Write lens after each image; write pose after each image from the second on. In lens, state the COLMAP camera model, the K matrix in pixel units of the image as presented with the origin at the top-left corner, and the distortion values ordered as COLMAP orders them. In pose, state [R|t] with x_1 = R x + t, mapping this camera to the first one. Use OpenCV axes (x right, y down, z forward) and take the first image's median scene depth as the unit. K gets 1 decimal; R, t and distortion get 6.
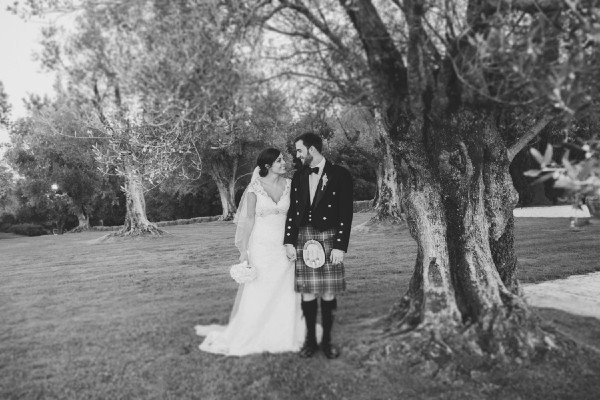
lens RADIAL K [[590.0, 0, 300.3], [0, 590.0, 192.5], [0, 0, 1]] dist [-0.007371, -0.004184]
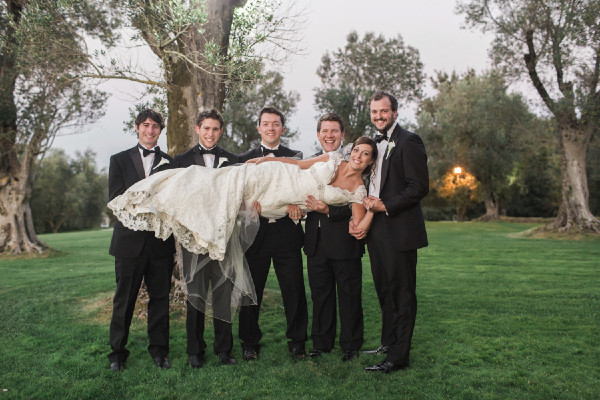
lens RADIAL K [[590.0, 0, 300.3], [0, 590.0, 192.5], [0, 0, 1]] dist [-0.007371, -0.004184]
pose [[0.805337, 0.053601, -0.590389, -0.114659], [-0.043132, 0.998562, 0.031824, 0.011568], [0.591246, -0.000165, 0.806492, 0.175316]]
